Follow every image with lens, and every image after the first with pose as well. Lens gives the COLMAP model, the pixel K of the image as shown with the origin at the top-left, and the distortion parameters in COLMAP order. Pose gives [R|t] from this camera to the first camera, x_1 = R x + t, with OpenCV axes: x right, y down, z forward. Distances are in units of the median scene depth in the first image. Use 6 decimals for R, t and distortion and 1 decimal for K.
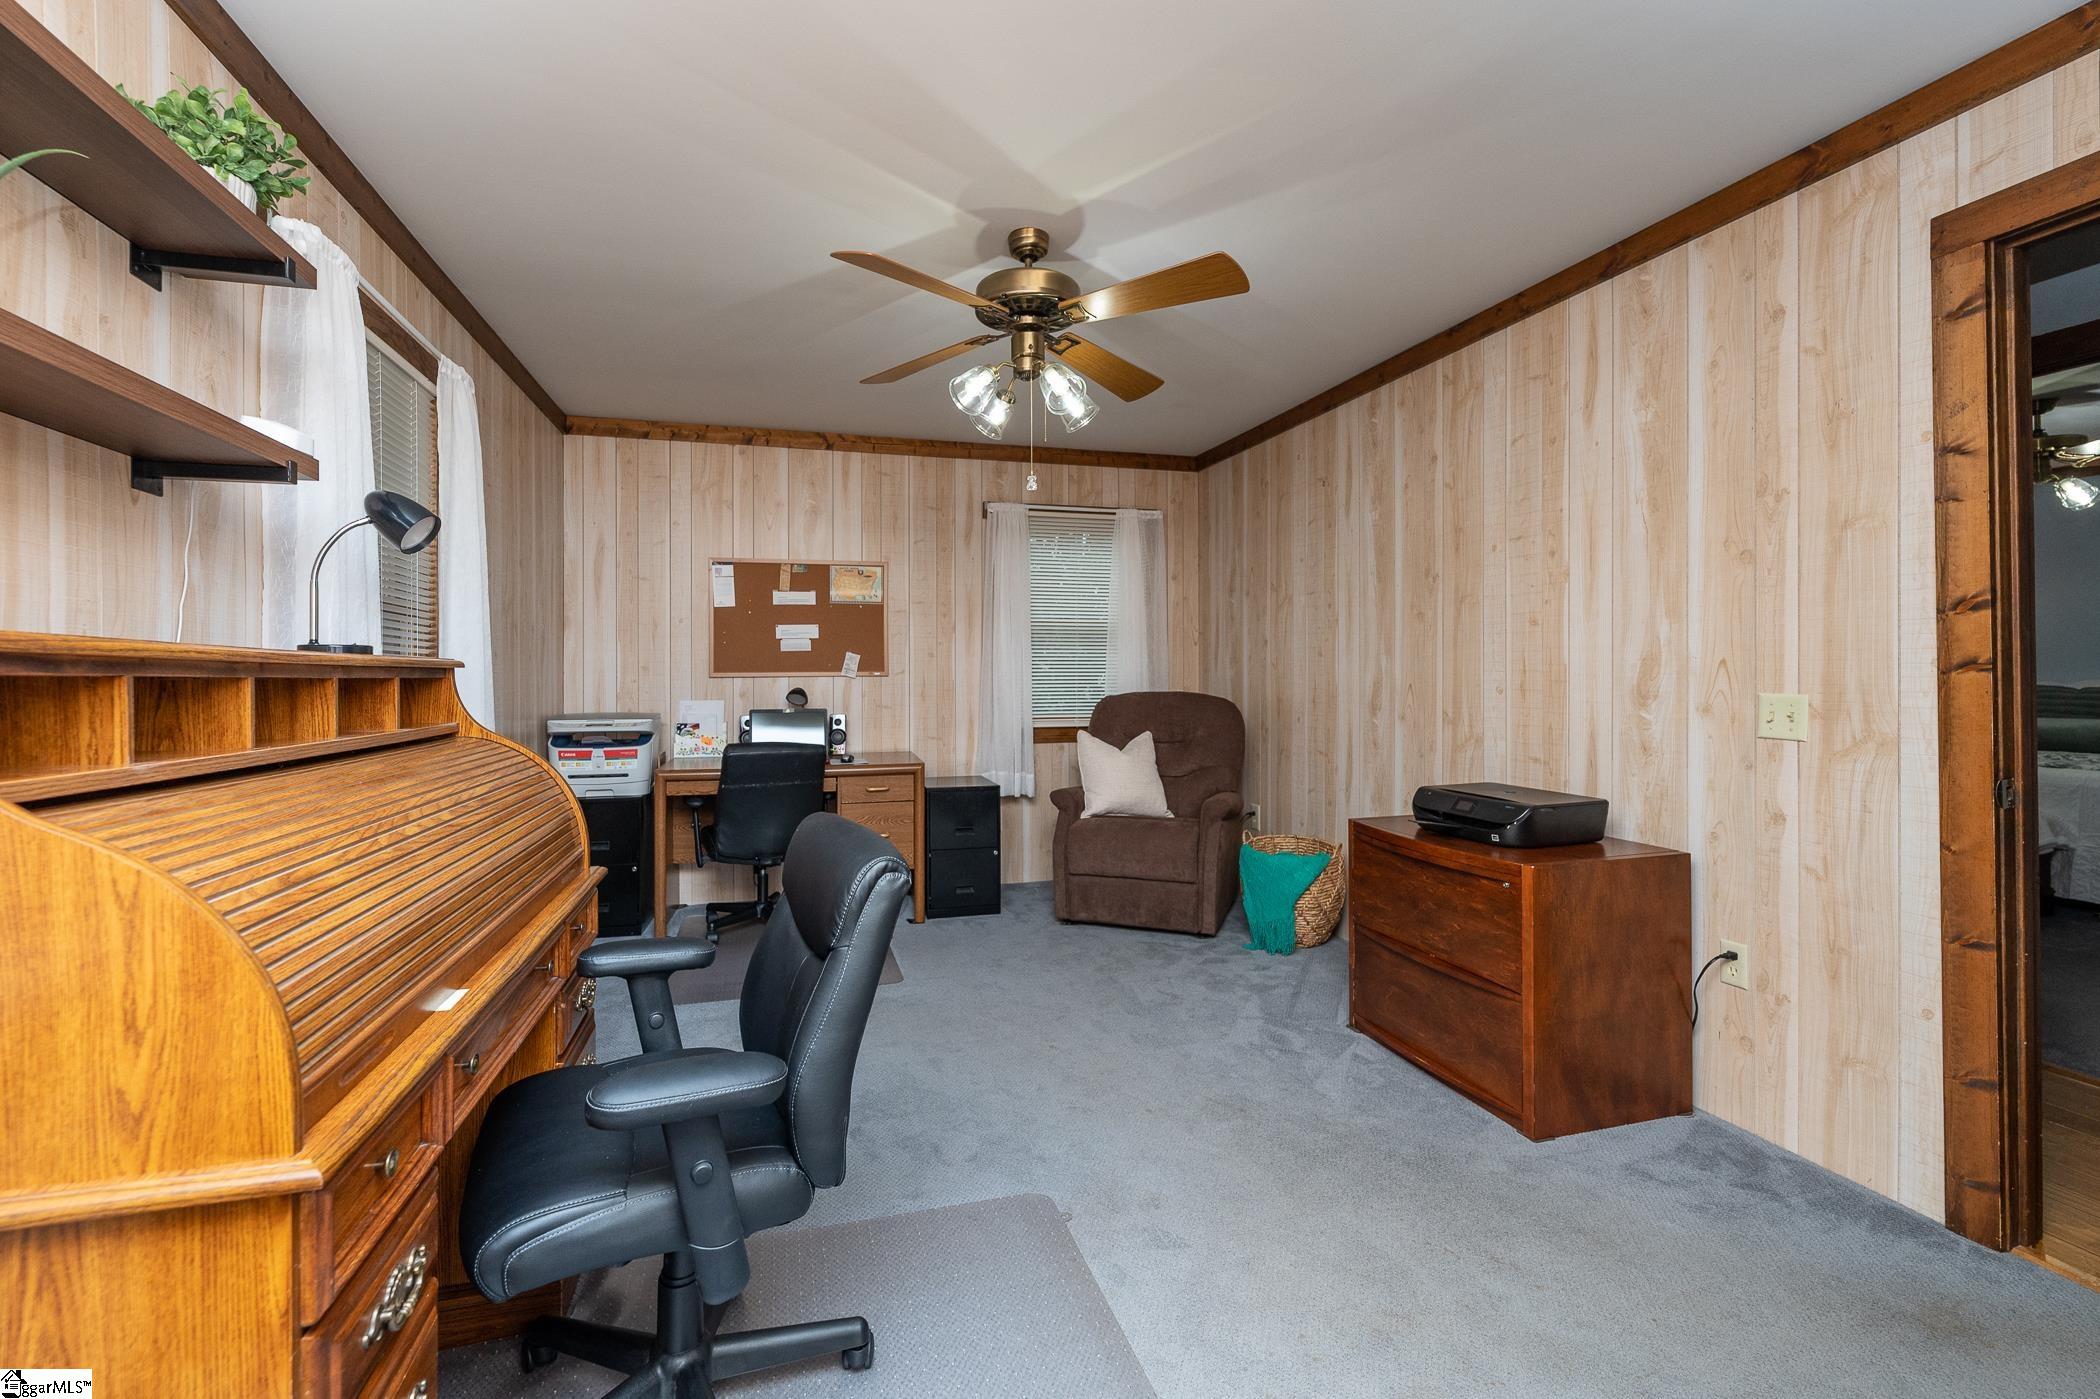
lens RADIAL K [[883.7, 0, 1043.4], [0, 883.7, 672.3], [0, 0, 1]] dist [0.001129, -0.000039]
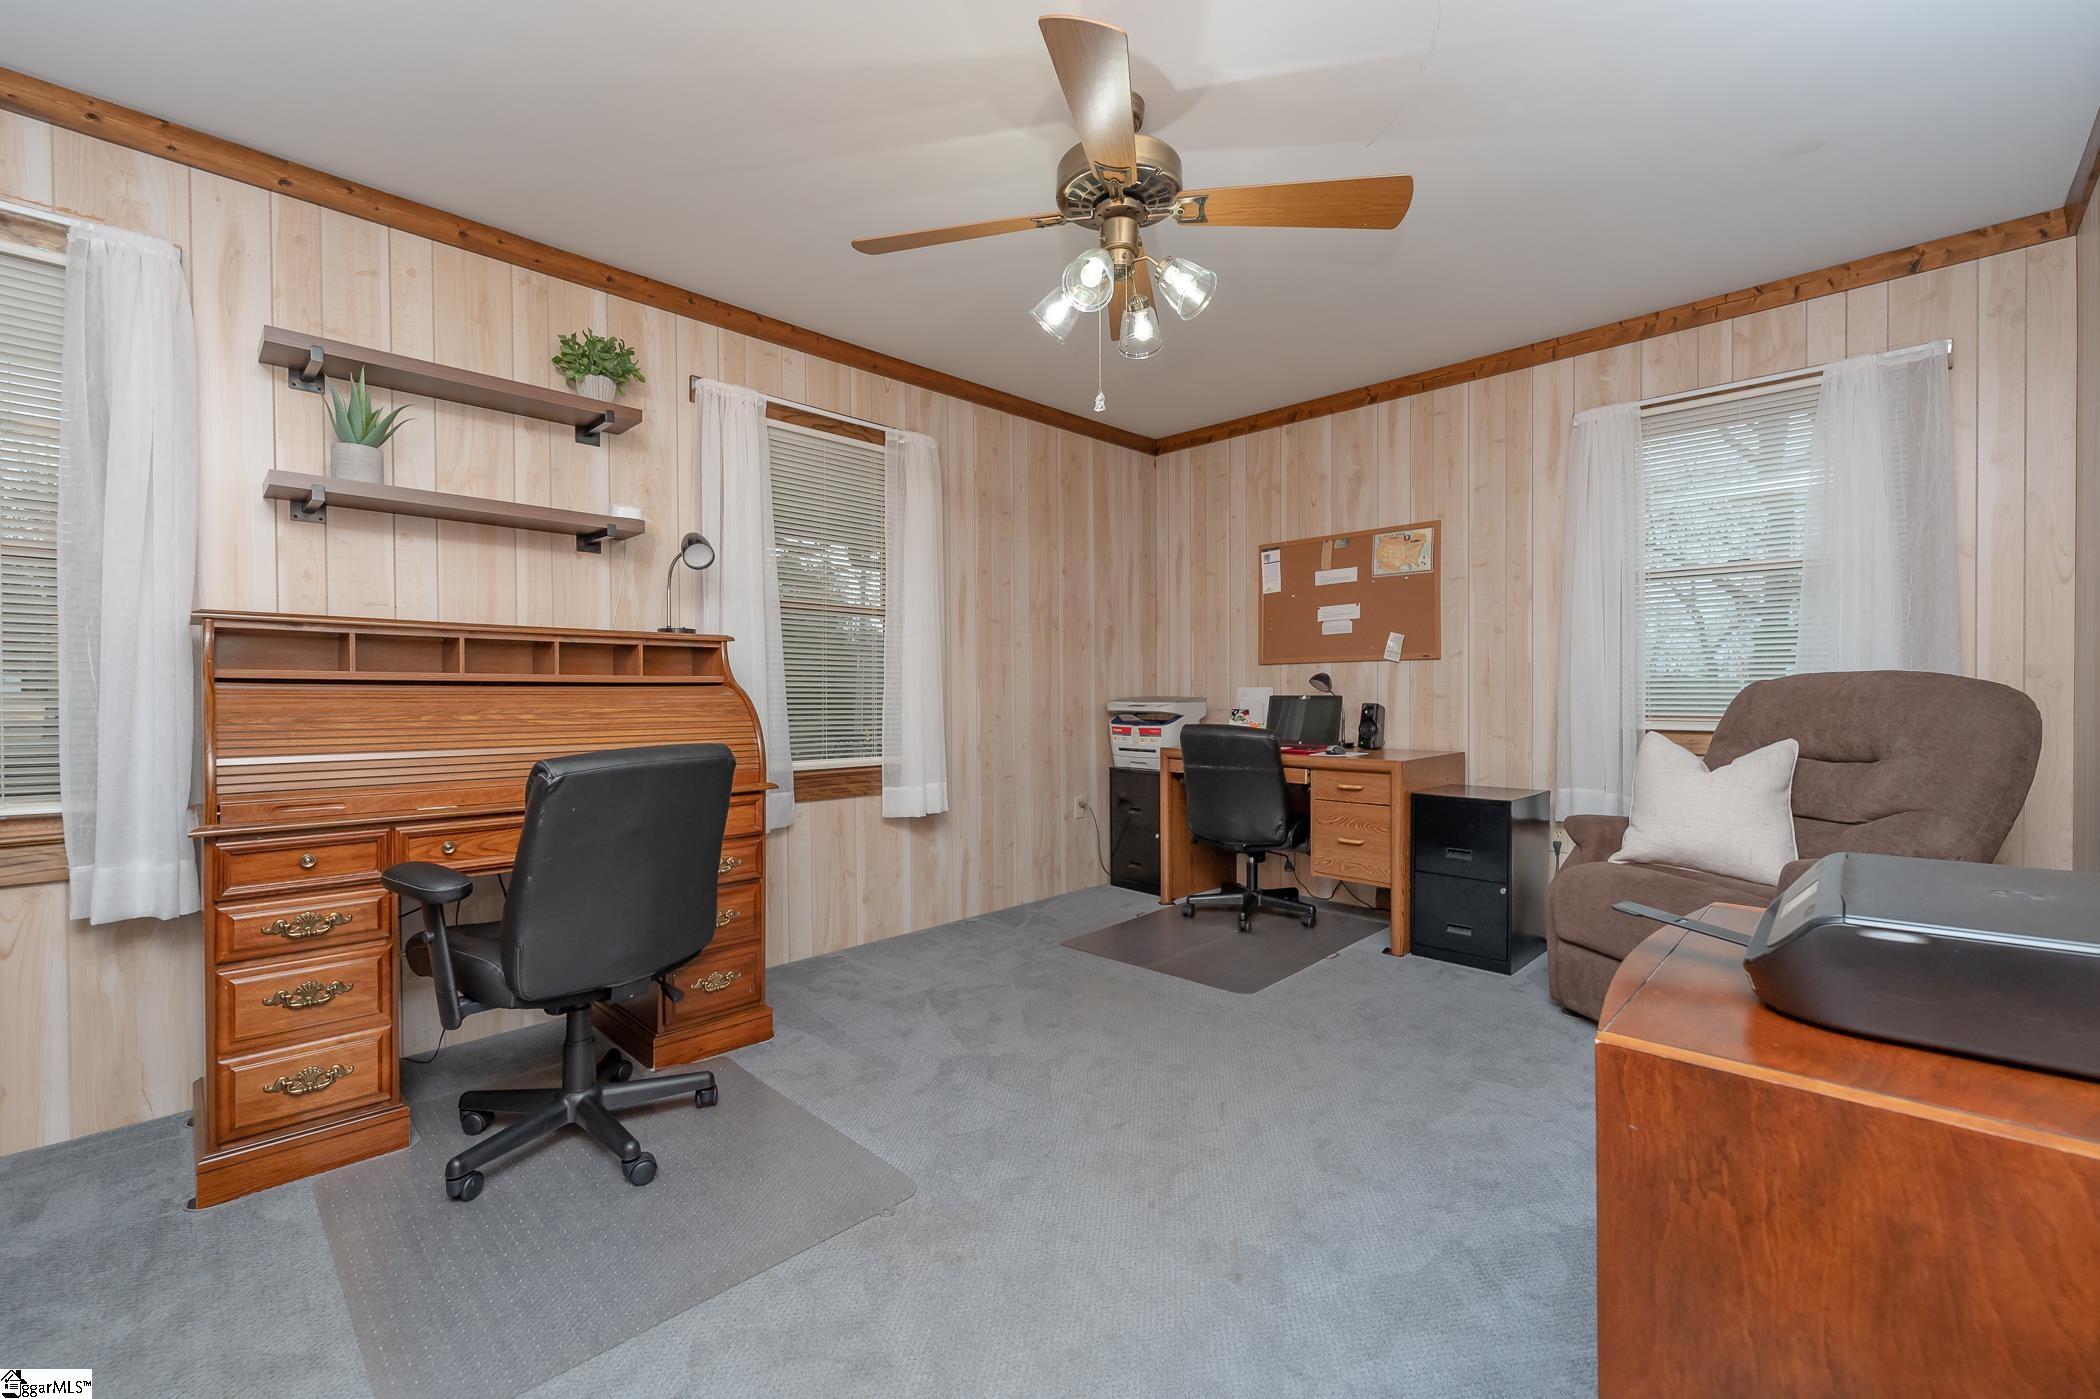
lens RADIAL K [[881.8, 0, 1050.0], [0, 881.8, 699.5], [0, 0, 1]] dist [-0.003252, -0.000544]
pose [[0.493403, 0.010818, -0.869734, 0.423362], [0.002713, 0.999899, 0.013976, 0.034542], [0.869797, -0.009256, 0.493323, 0.329927]]
